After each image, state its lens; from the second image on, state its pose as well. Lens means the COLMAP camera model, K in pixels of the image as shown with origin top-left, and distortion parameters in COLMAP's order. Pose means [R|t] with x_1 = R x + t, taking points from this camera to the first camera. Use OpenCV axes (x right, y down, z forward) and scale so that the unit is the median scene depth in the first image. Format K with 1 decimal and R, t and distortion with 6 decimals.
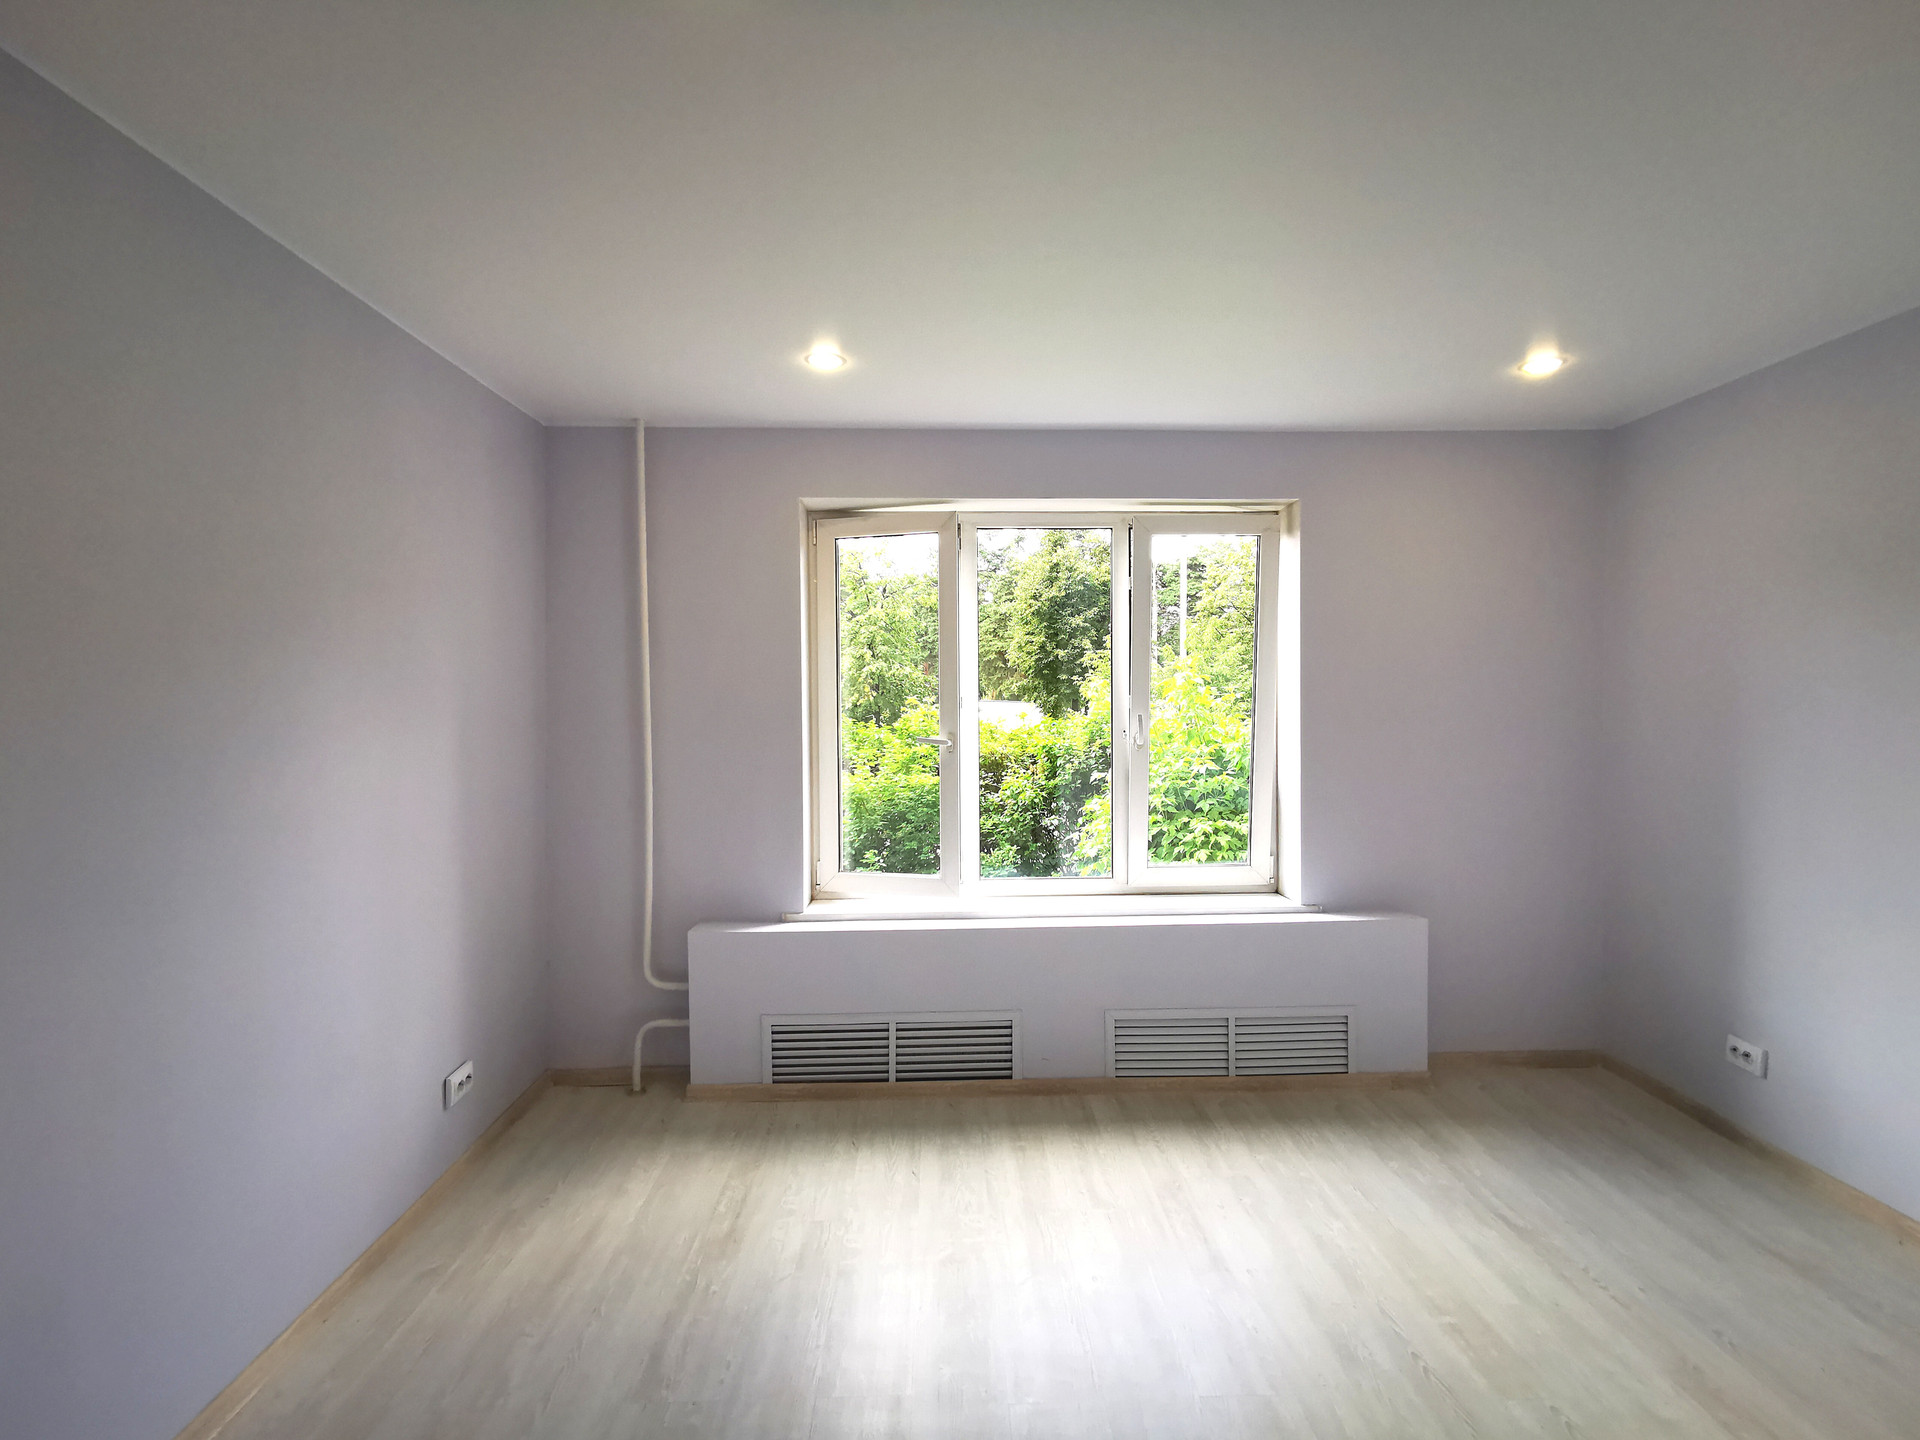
lens RADIAL K [[885.7, 0, 966.2], [0, 885.7, 724.5], [0, 0, 1]] dist [0.001448, 0.008889]
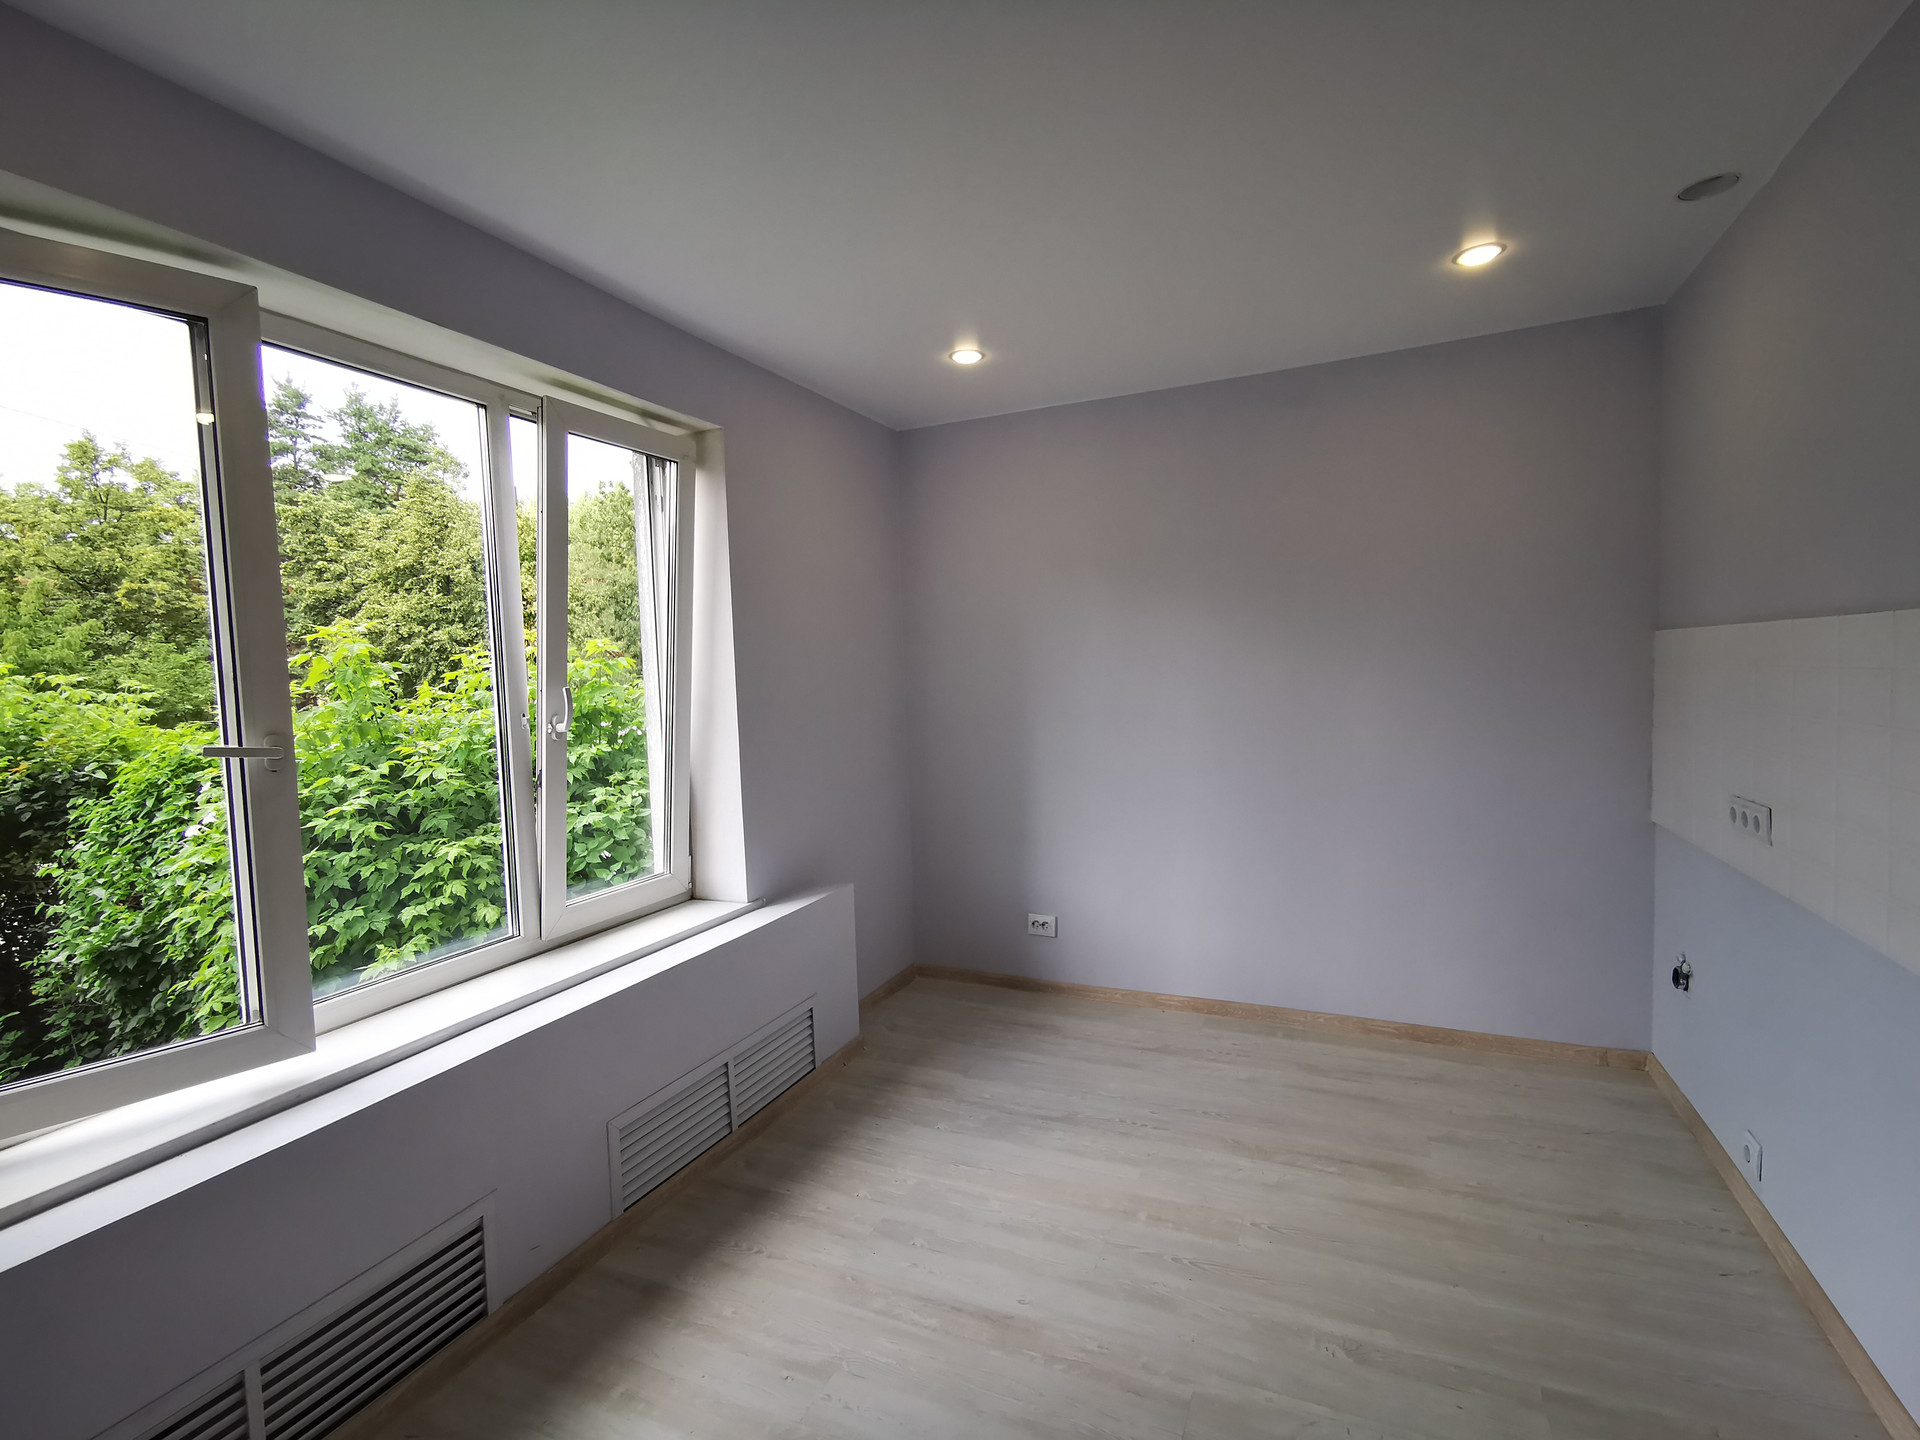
lens RADIAL K [[885.7, 0, 966.2], [0, 885.7, 724.5], [0, 0, 1]] dist [0.001448, 0.008889]
pose [[0.429814, -0.062457, 0.900755, -0.319772], [0.055155, 0.997558, 0.042851, 0.004734], [-0.901231, 0.031263, 0.432210, 0.456113]]
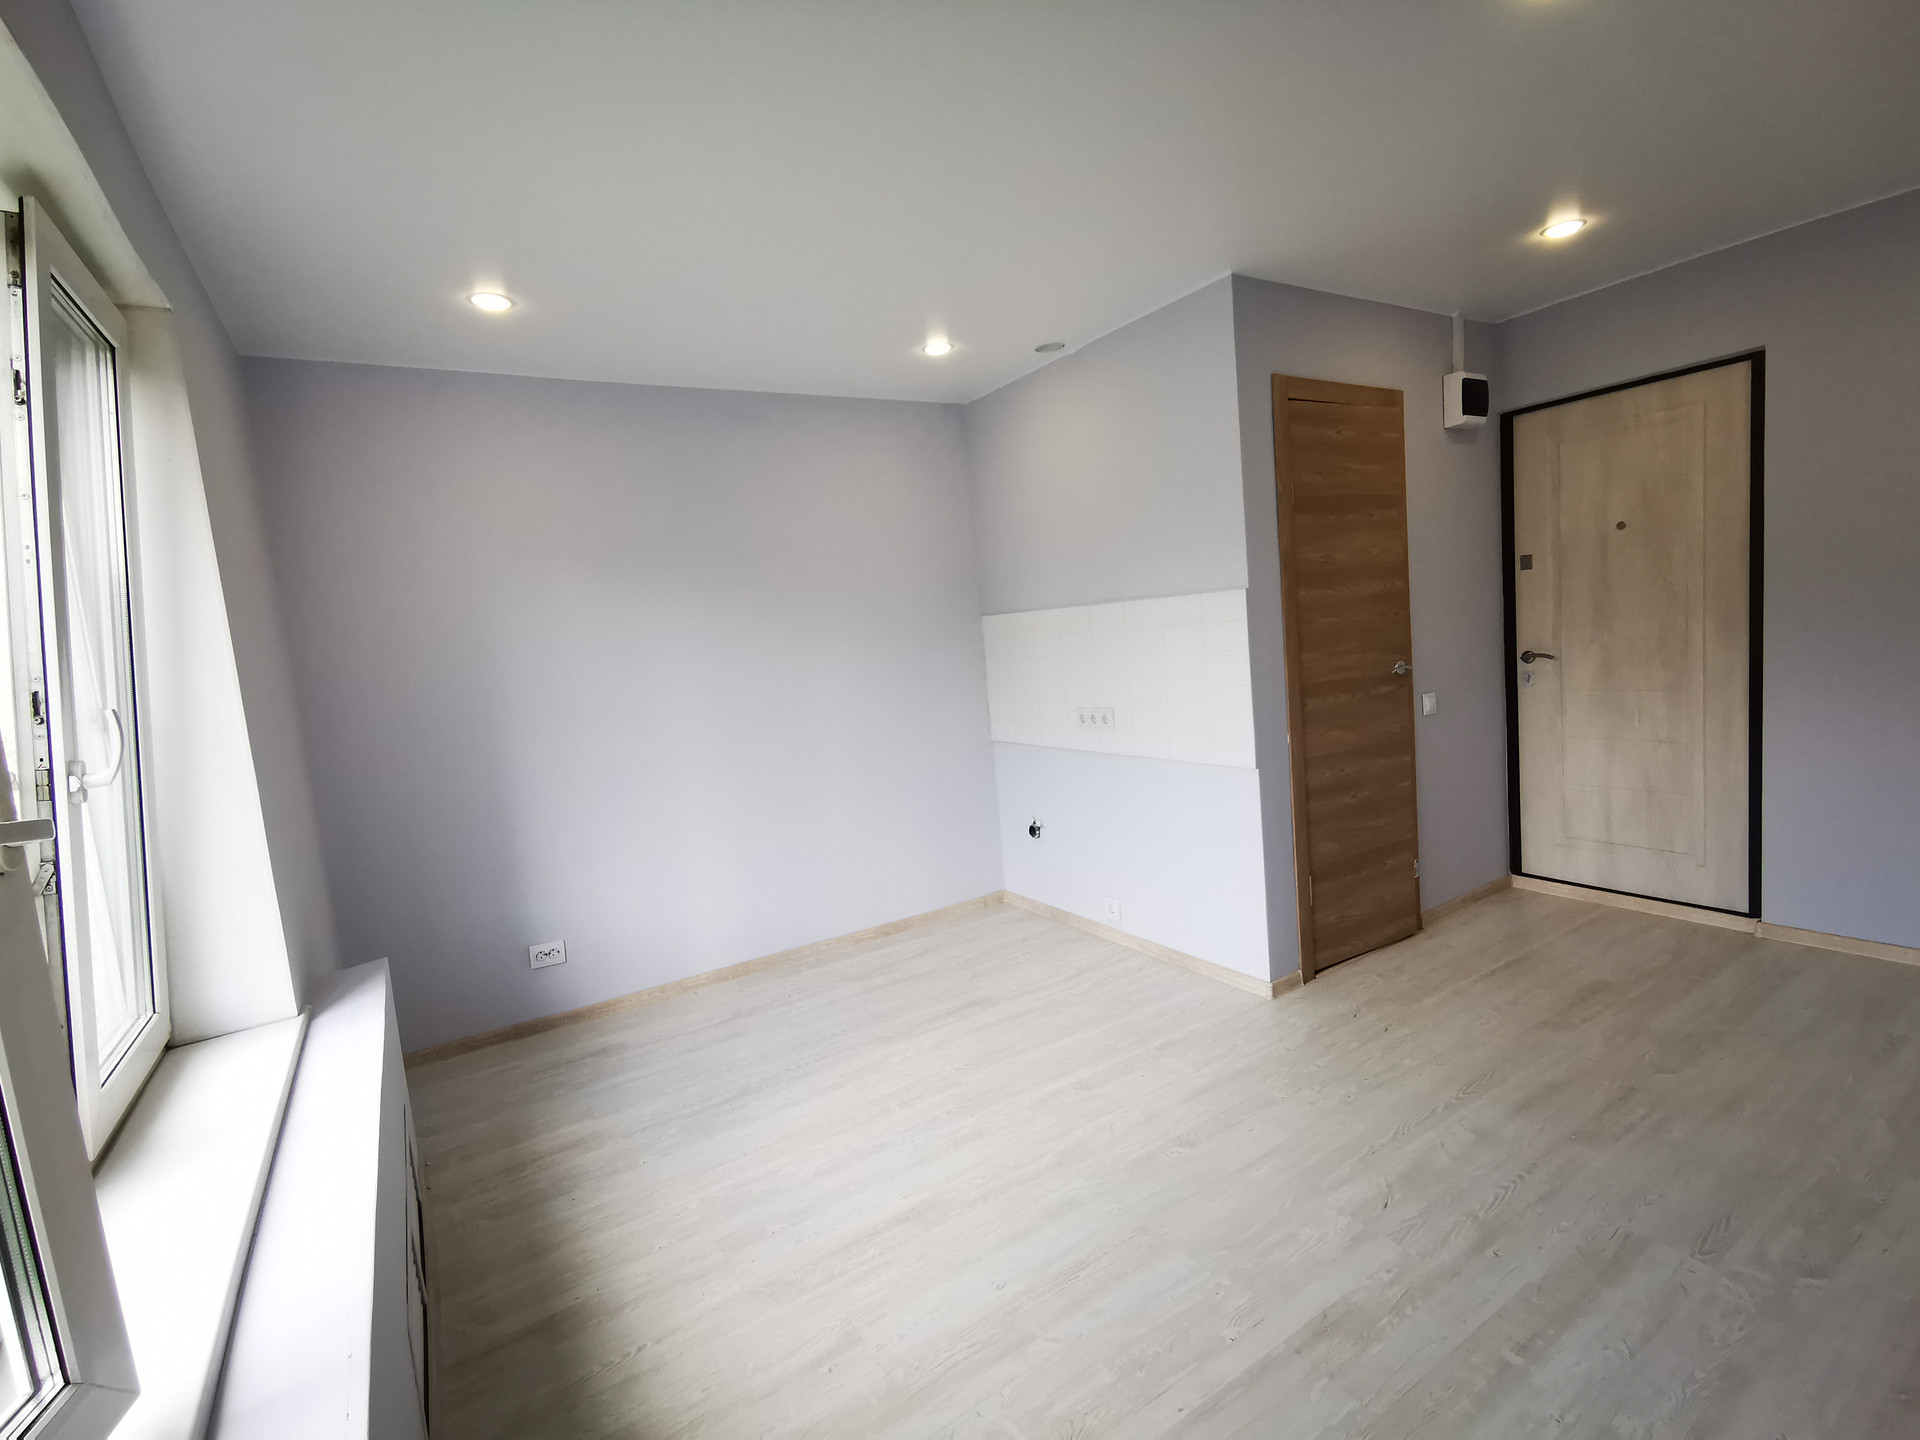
lens RADIAL K [[885.7, 0, 966.2], [0, 885.7, 724.5], [0, 0, 1]] dist [0.001448, 0.008889]
pose [[-0.511692, -0.039302, 0.858270, -0.377988], [0.112166, 0.987348, 0.112085, -0.004463], [-0.851816, 0.153621, -0.500810, 0.946329]]
